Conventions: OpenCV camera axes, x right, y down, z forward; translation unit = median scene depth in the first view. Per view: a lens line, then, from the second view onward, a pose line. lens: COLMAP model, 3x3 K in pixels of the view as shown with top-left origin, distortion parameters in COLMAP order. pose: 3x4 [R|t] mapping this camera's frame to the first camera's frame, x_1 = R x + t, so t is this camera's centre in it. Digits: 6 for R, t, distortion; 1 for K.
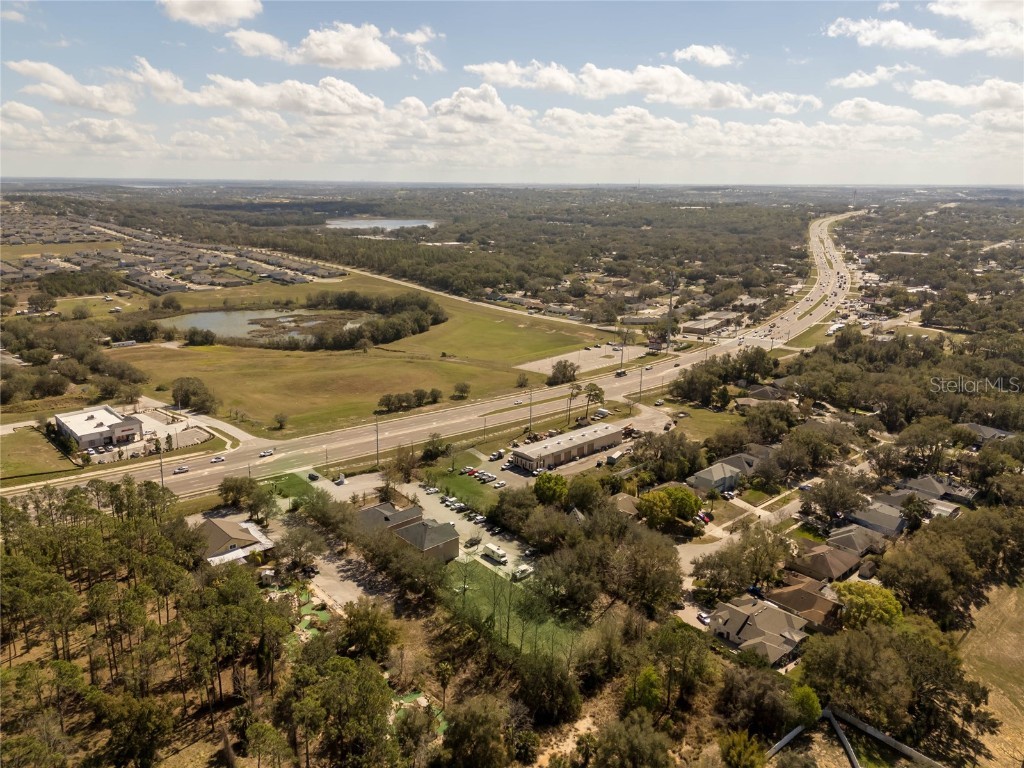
lens RADIAL K [[748.8, 0, 512.0], [0, 748.8, 384.0], [0, 0, 1]] dist [0.071082, -0.062141]
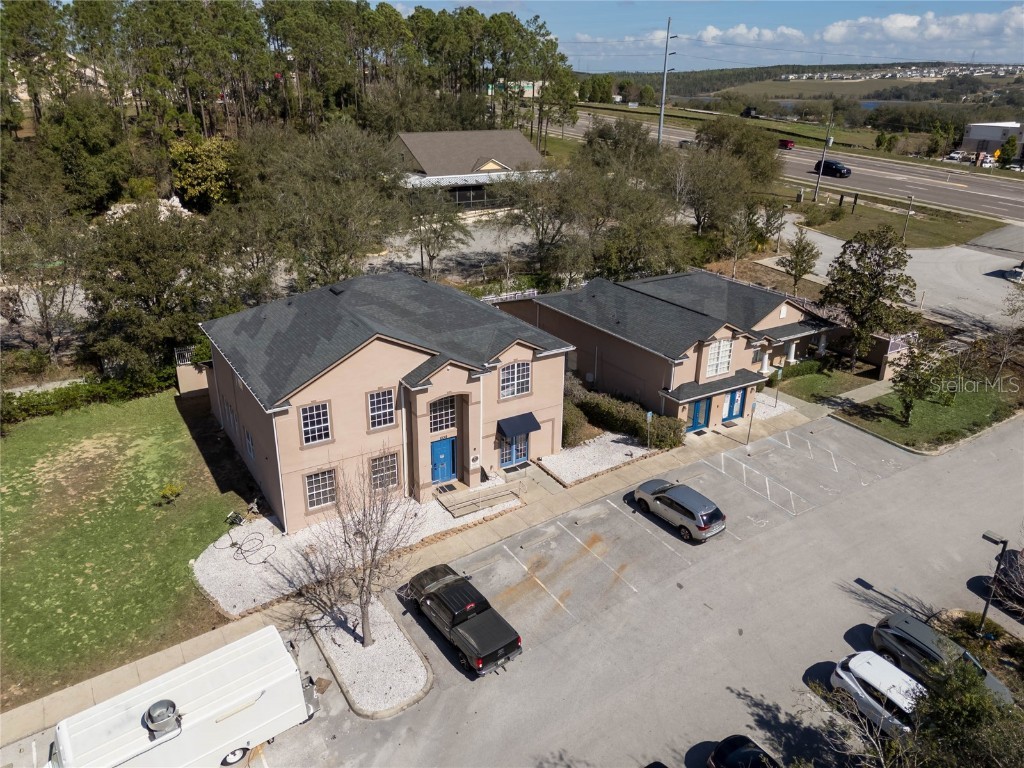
lens RADIAL K [[748.8, 0, 512.0], [0, 748.8, 384.0], [0, 0, 1]] dist [0.071082, -0.062141]
pose [[-0.185345, 0.364882, -0.912419, 0.037857], [-0.269624, 0.873989, 0.404284, 0.096862], [0.944960, 0.320942, -0.063609, 0.793822]]
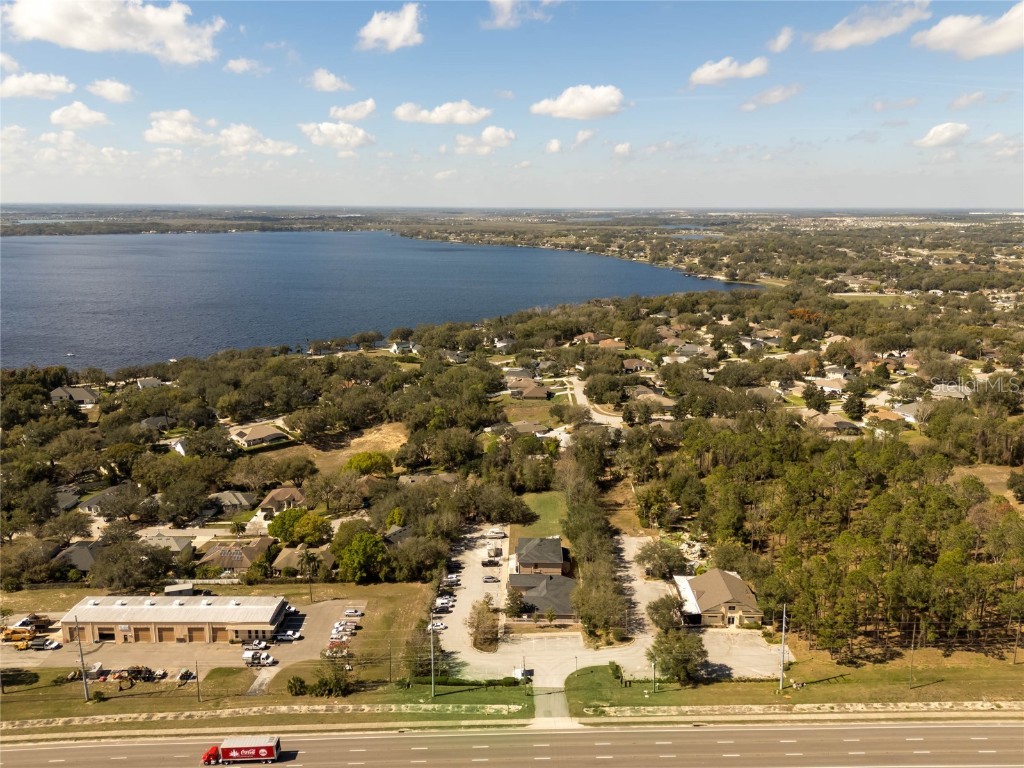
lens RADIAL K [[748.8, 0, 512.0], [0, 748.8, 384.0], [0, 0, 1]] dist [0.071082, -0.062141]
pose [[-0.725664, -0.173699, 0.665763, -0.559736], [0.170365, 0.892119, 0.418450, -0.338166], [-0.666624, 0.417077, -0.617786, 1.192334]]
